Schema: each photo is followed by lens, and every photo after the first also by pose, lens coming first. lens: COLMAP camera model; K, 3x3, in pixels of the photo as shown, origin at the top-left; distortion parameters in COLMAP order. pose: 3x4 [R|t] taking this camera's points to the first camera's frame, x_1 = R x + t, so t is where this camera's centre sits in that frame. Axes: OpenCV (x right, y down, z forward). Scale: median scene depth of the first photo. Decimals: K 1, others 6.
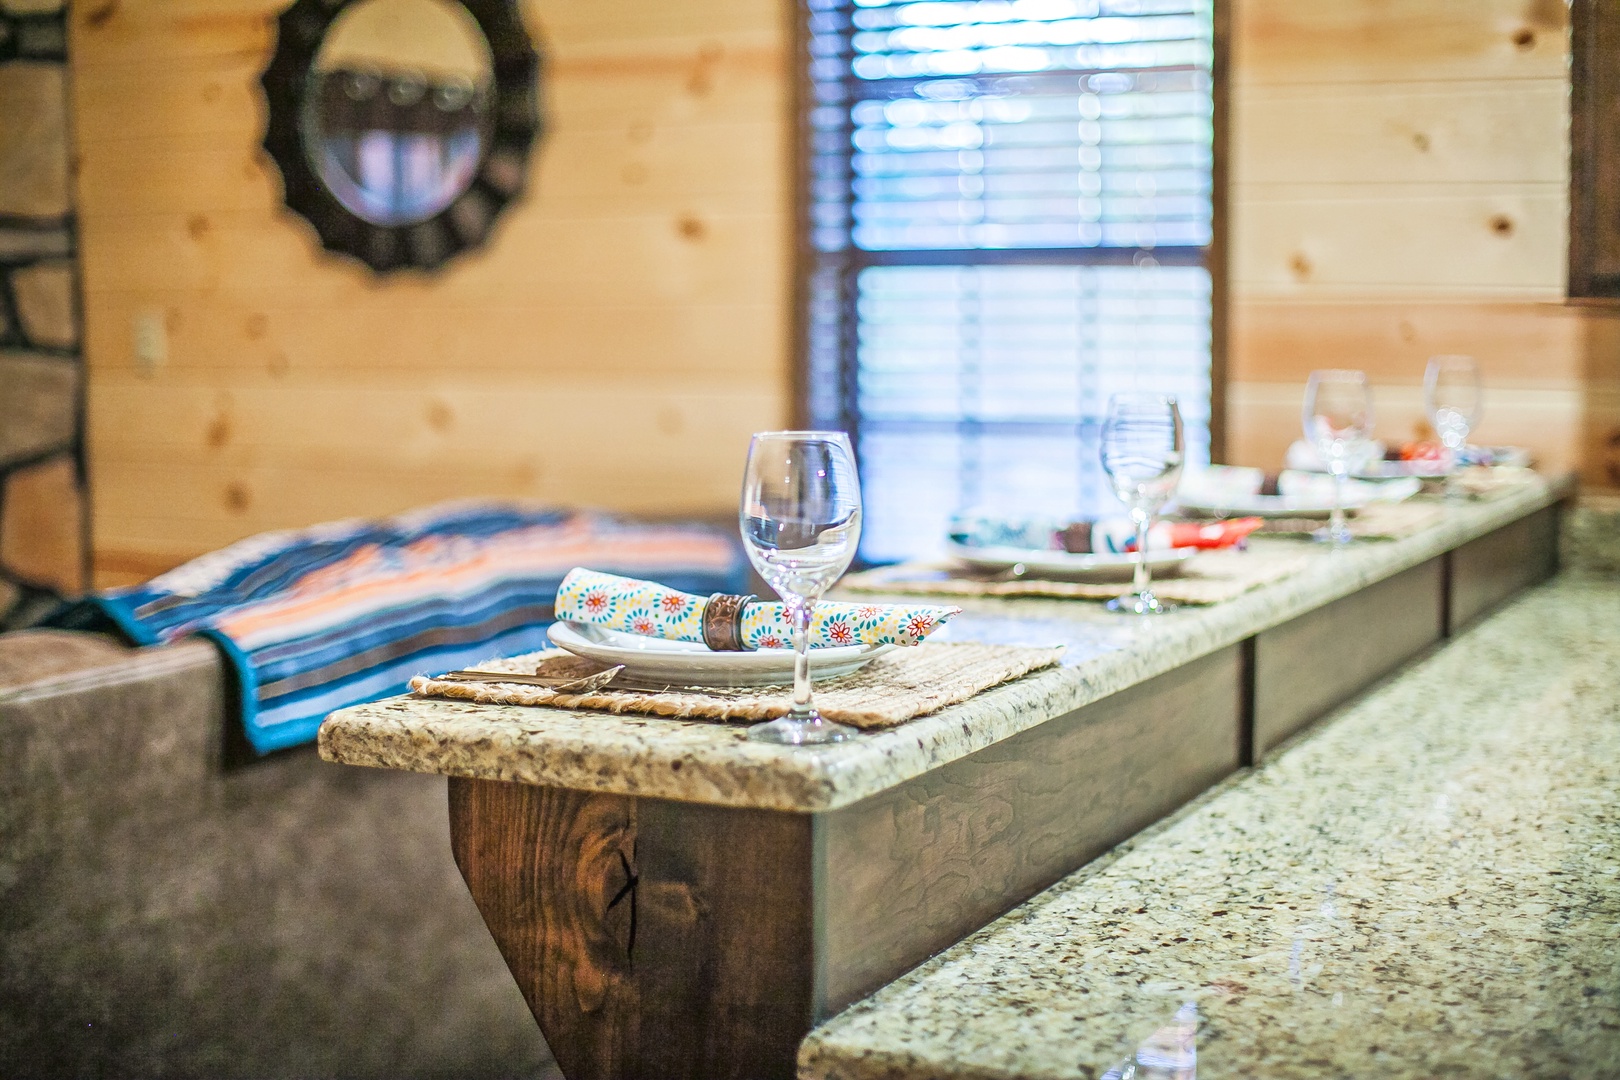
lens RADIAL K [[2432.3, 0, 808.0], [0, 2432.3, 532.9], [0, 0, 1]] dist [-0.061705, 0.000000]
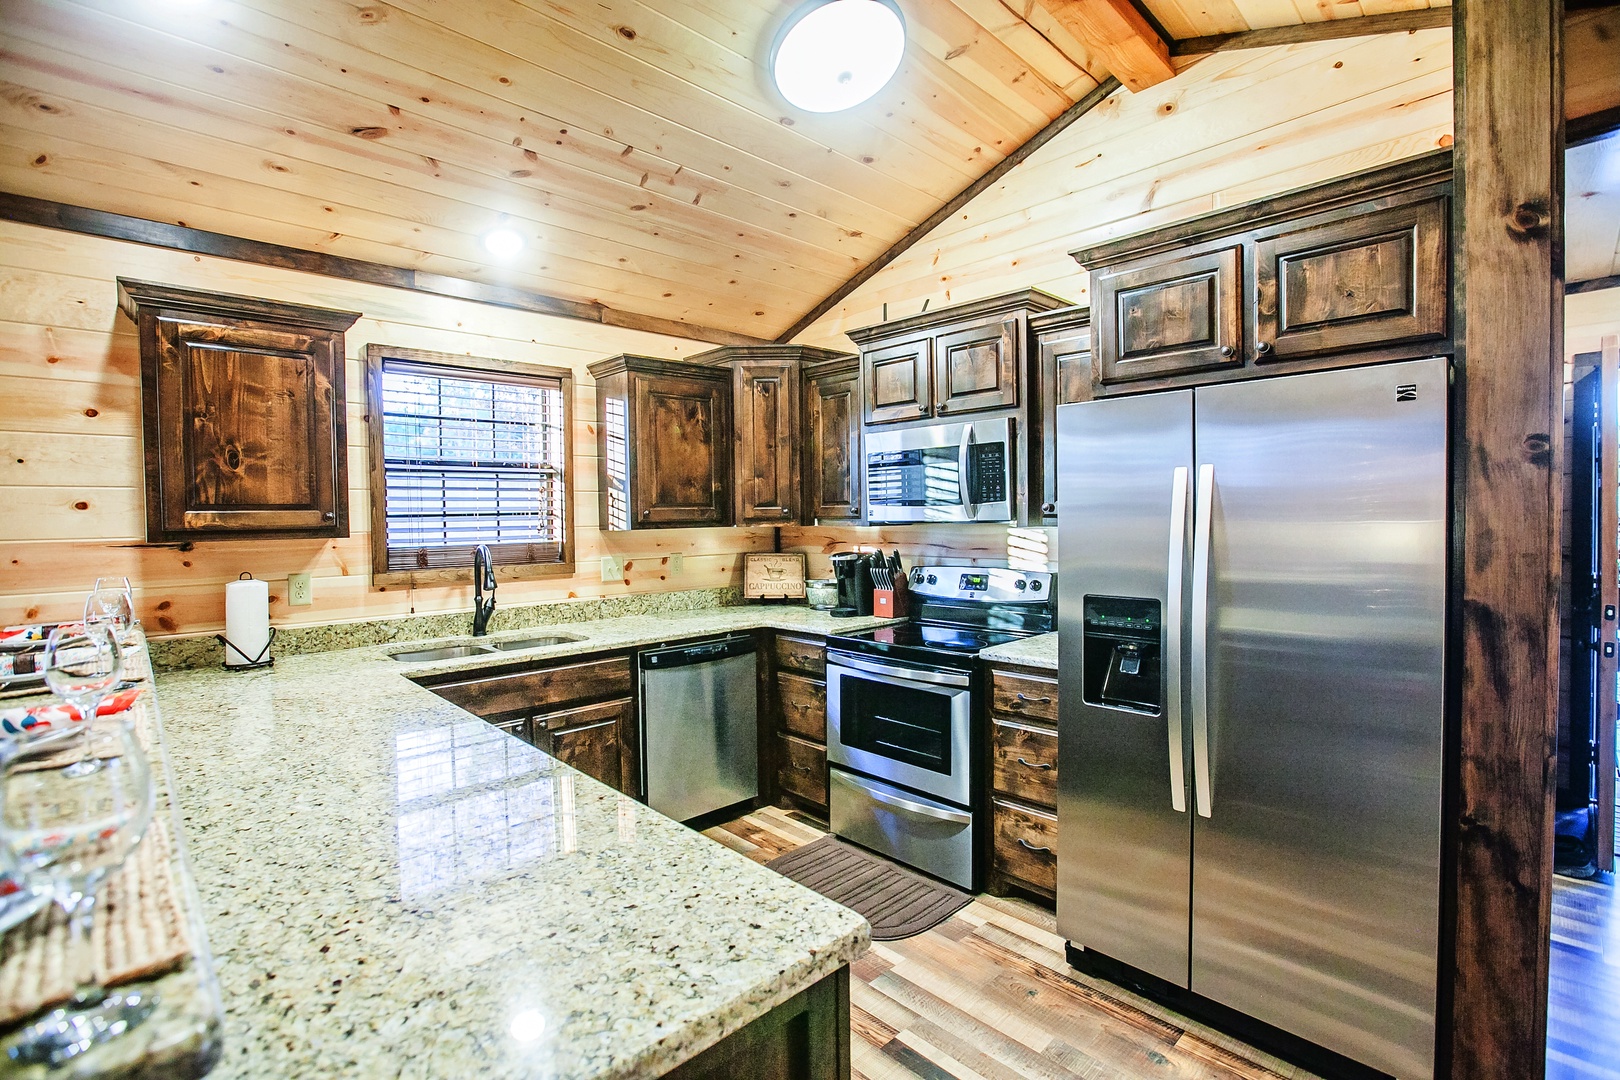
lens RADIAL K [[758.3, 0, 808.0], [0, 758.3, 538.4], [0, 0, 1]] dist [-0.041748, 0.016752]
pose [[0.337354, -0.026959, 0.940992, -0.078963], [0.107556, 0.994148, -0.010078, -0.031610], [-0.935213, 0.104609, 0.338279, 0.252071]]
